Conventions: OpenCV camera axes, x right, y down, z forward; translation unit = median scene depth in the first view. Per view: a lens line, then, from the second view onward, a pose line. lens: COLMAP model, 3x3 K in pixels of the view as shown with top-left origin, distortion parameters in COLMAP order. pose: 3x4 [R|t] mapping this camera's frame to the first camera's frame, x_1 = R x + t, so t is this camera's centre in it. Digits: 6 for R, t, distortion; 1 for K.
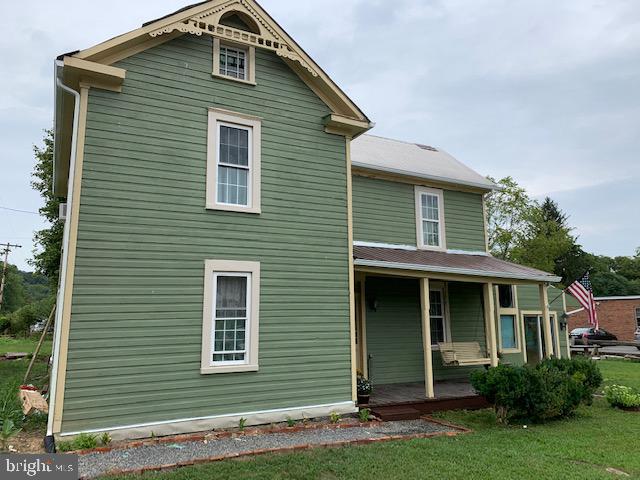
lens RADIAL K [[489.1, 0, 318.6], [0, 489.1, 234.2], [0, 0, 1]] dist [0.042399, -0.043930]
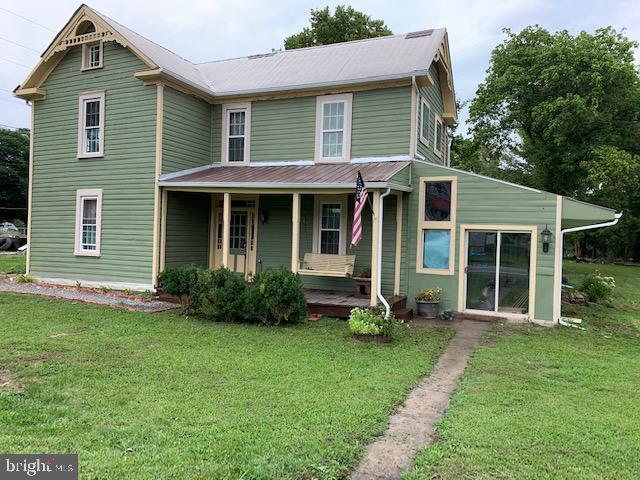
lens RADIAL K [[489.1, 0, 316.8], [0, 489.1, 245.3], [0, 0, 1]] dist [0.042399, -0.043930]
pose [[0.602008, 0.024296, -0.798121, 1.457676], [0.104802, 0.988486, 0.109141, 0.128036], [0.791583, -0.149348, 0.592530, 0.563007]]
